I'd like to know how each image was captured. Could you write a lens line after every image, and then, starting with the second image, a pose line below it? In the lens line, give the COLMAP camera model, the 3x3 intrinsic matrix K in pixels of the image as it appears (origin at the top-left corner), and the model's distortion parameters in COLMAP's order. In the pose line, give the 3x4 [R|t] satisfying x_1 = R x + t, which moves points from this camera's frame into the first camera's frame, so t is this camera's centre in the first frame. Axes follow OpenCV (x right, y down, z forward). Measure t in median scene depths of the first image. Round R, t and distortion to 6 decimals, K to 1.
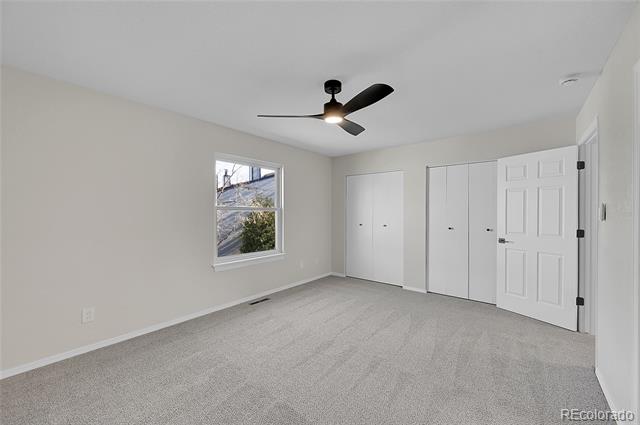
lens RADIAL K [[242.7, 0, 321.2], [0, 242.7, 213.3], [0, 0, 1]] dist [-0.000550, -0.000054]
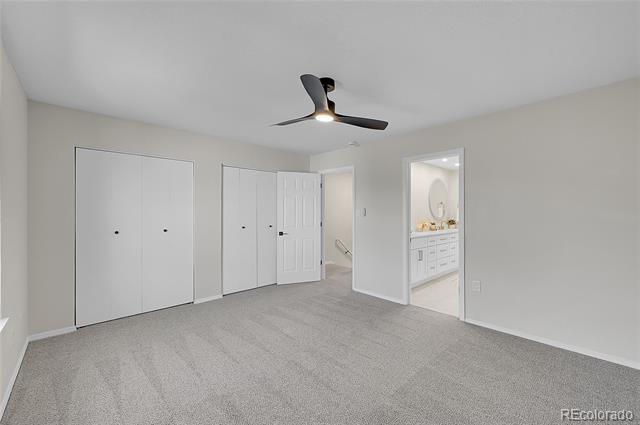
lens RADIAL K [[267.9, 0, 320.9], [0, 267.9, 212.1], [0, 0, 1]] dist [-0.000289, -0.000153]
pose [[0.130271, 0.001475, 0.991477, -0.676483], [0.003979, 0.999990, -0.002010, -0.000917], [-0.991470, 0.004207, 0.130264, 0.585237]]
